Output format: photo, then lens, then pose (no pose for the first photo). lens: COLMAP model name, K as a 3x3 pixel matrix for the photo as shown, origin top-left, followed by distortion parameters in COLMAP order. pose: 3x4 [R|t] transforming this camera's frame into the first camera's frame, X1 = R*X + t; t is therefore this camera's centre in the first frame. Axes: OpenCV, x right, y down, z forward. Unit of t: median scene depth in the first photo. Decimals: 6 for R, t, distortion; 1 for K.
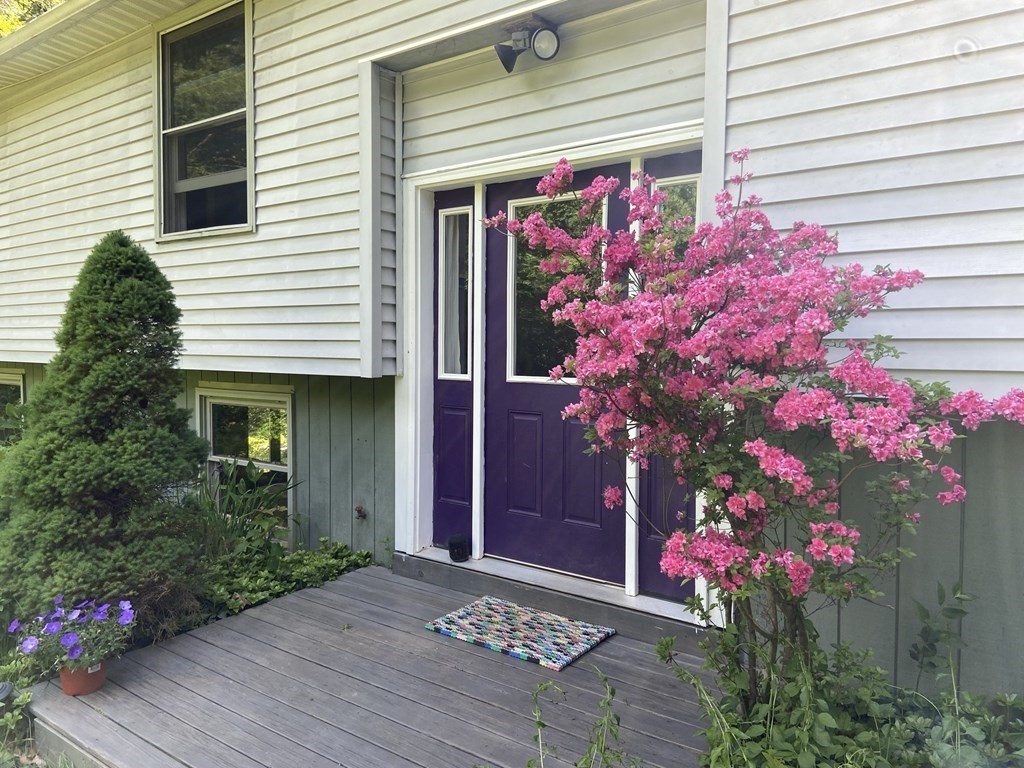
lens RADIAL K [[758.0, 0, 506.7], [0, 758.0, 378.8], [0, 0, 1]] dist [0.122142, -0.153779]
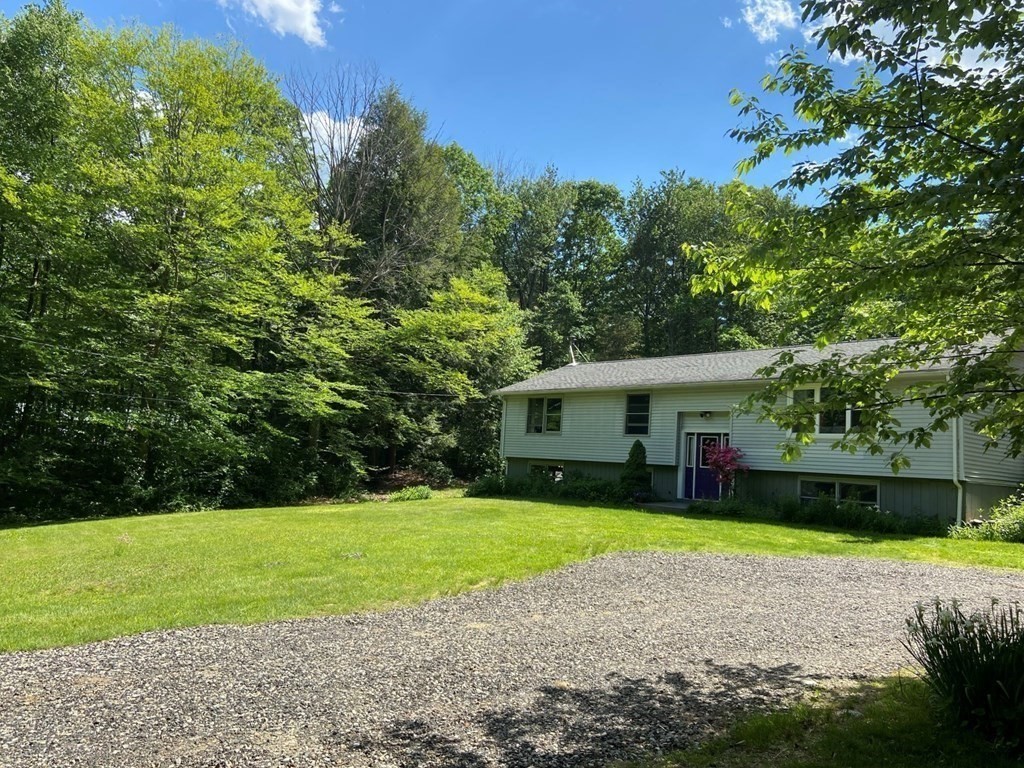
lens RADIAL K [[775.2, 0, 506.1], [0, 775.2, 385.6], [0, 0, 1]] dist [0.123200, -0.167187]
pose [[0.975194, 0.035224, -0.218530, -0.154259], [-0.069152, 0.986324, -0.149612, 0.367012], [0.210271, 0.161012, 0.964293, -4.932497]]
